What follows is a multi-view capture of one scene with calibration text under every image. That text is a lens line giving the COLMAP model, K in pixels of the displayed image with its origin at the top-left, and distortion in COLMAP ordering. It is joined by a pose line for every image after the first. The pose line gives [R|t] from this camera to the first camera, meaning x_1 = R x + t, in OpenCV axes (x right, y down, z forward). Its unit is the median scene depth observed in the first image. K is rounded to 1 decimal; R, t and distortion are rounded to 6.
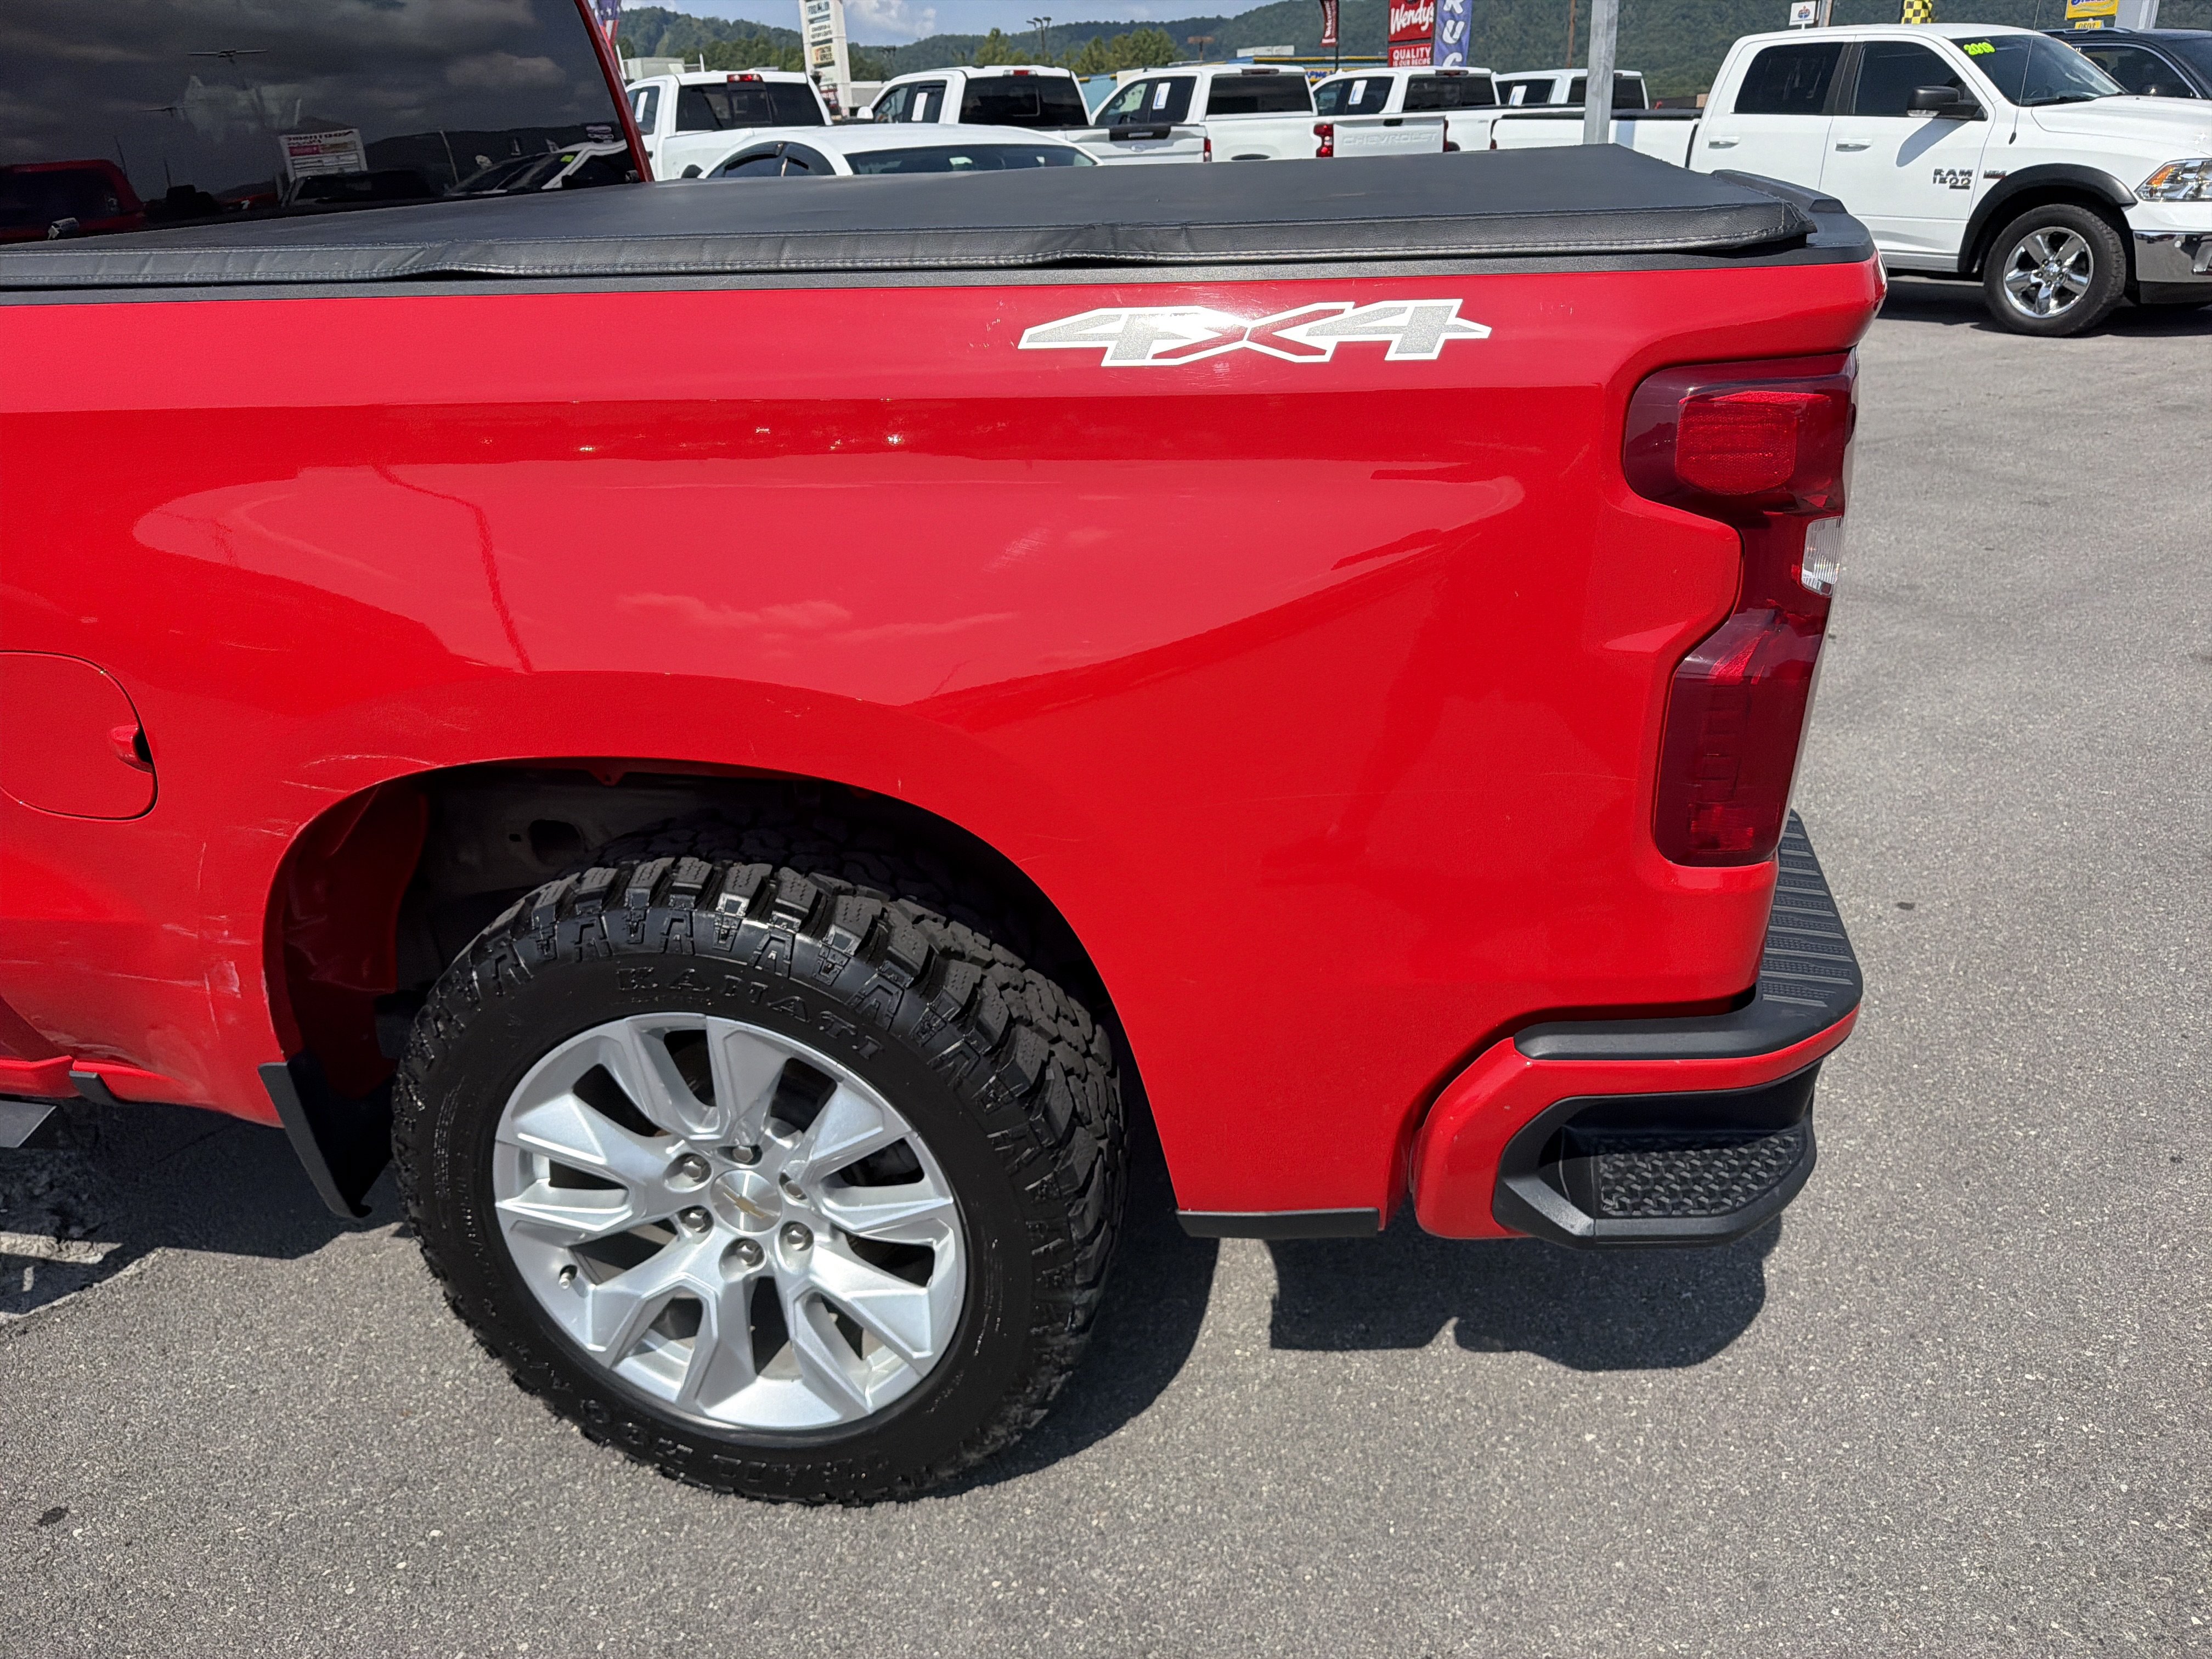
lens RADIAL K [[1569.3, 0, 1114.8], [0, 1569.3, 826.7], [0, 0, 1]] dist [0.020994, -0.032883]
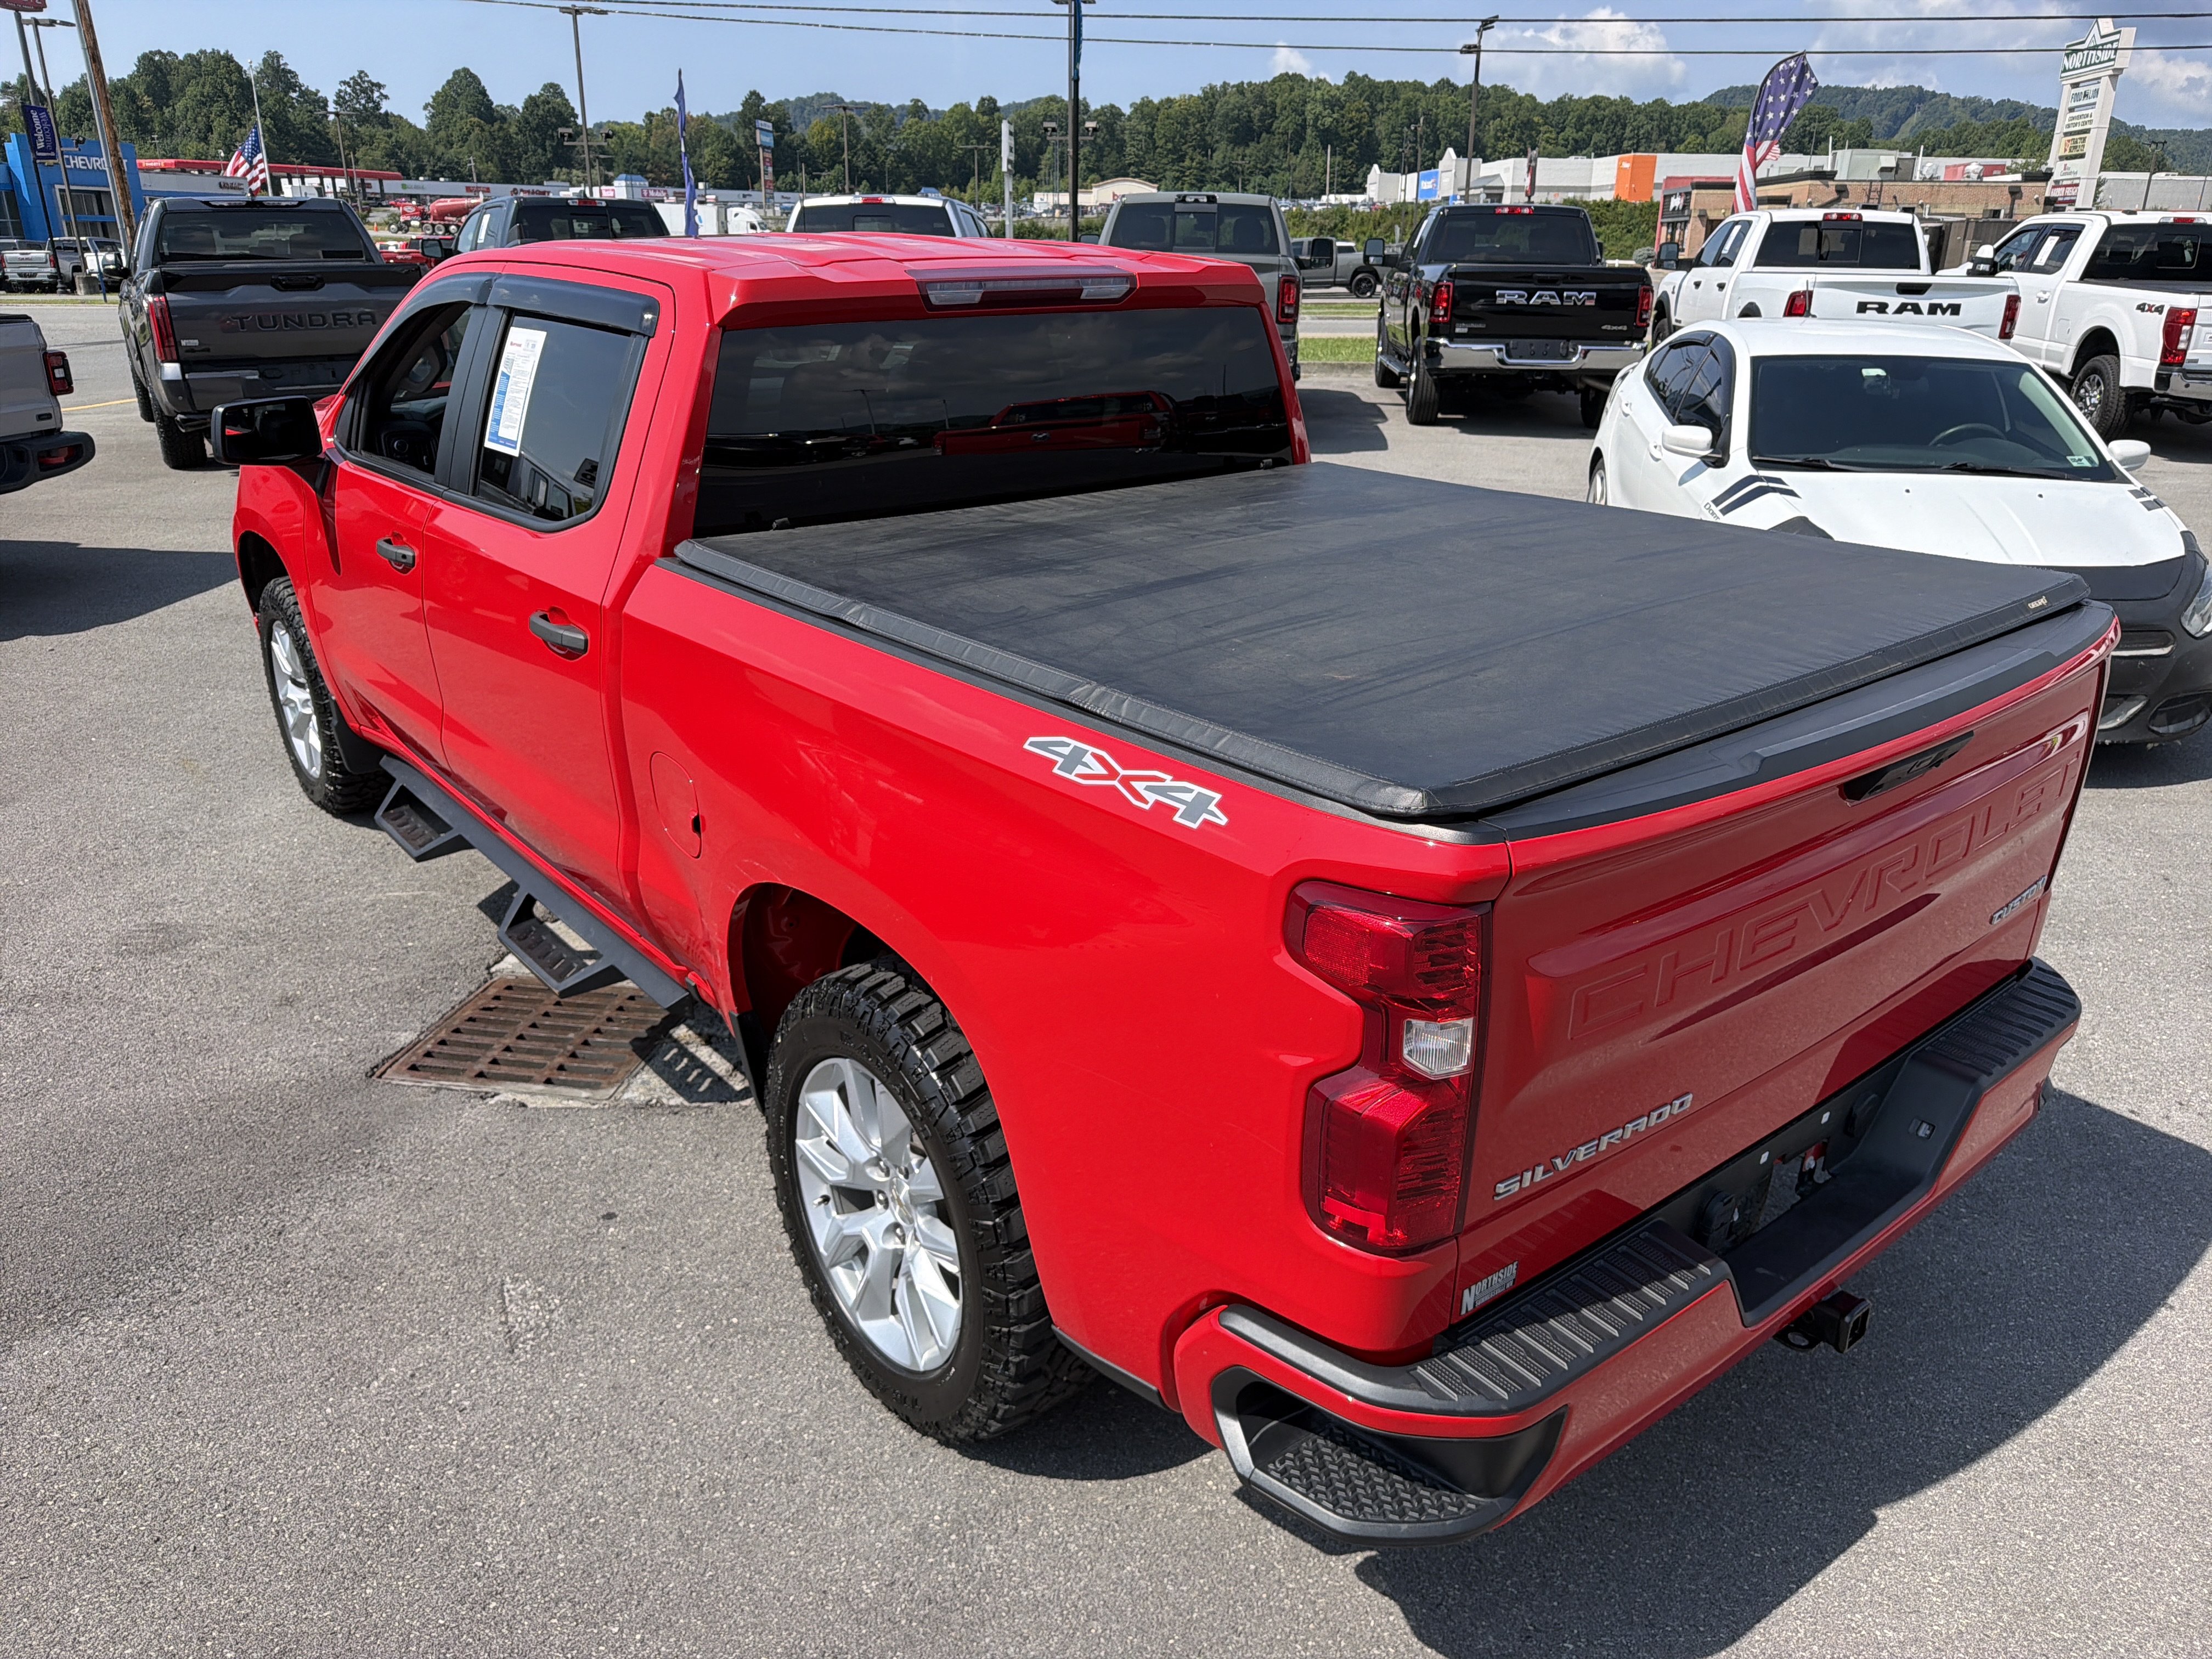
lens RADIAL K [[1569.3, 0, 1086.3], [0, 1569.3, 825.1], [0, 0, 1]] dist [0.020994, -0.032883]
pose [[0.765486, 0.268564, -0.584726, 0.111690], [-0.292010, 0.954760, 0.056240, -0.039927], [0.573377, 0.127694, 0.809279, -0.028977]]
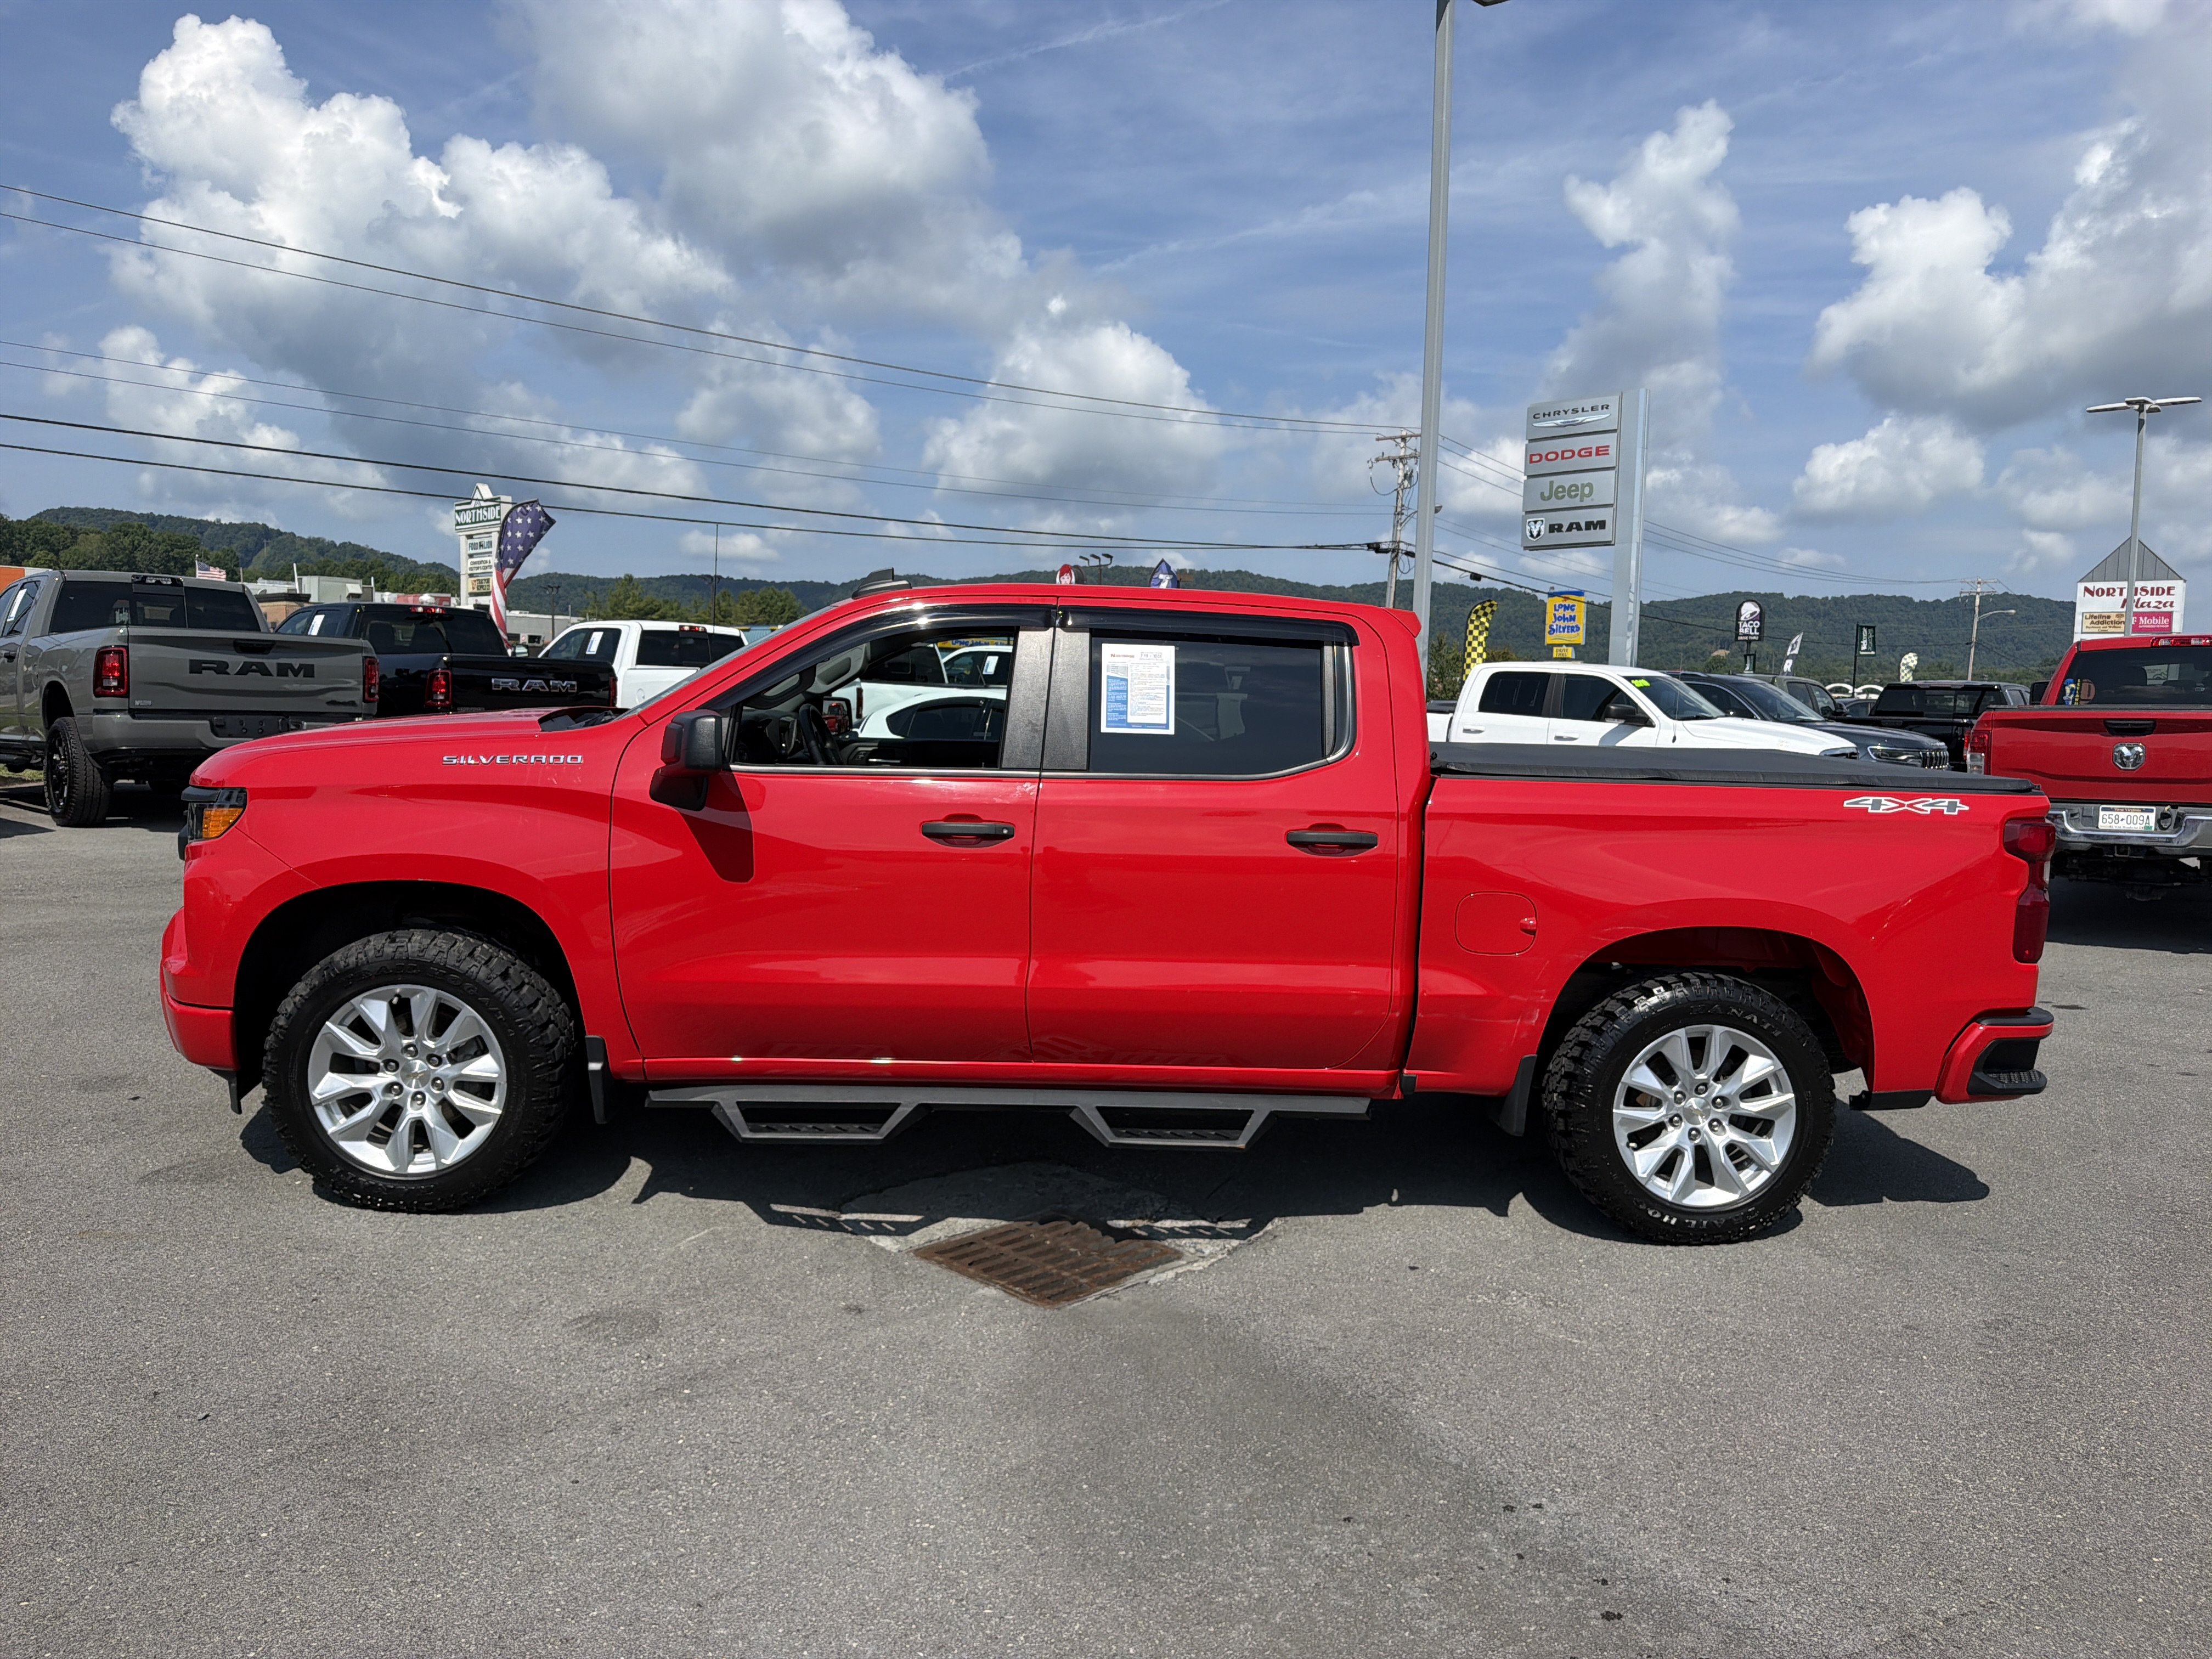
lens RADIAL K [[1569.3, 0, 1154.0], [0, 1569.3, 827.4], [0, 0, 1]] dist [0.020994, -0.032883]
pose [[0.961599, 0.043415, 0.271002, -0.295303], [0.045450, 0.948588, -0.313235, 0.091055], [-0.270668, 0.313523, 0.910188, -0.209436]]
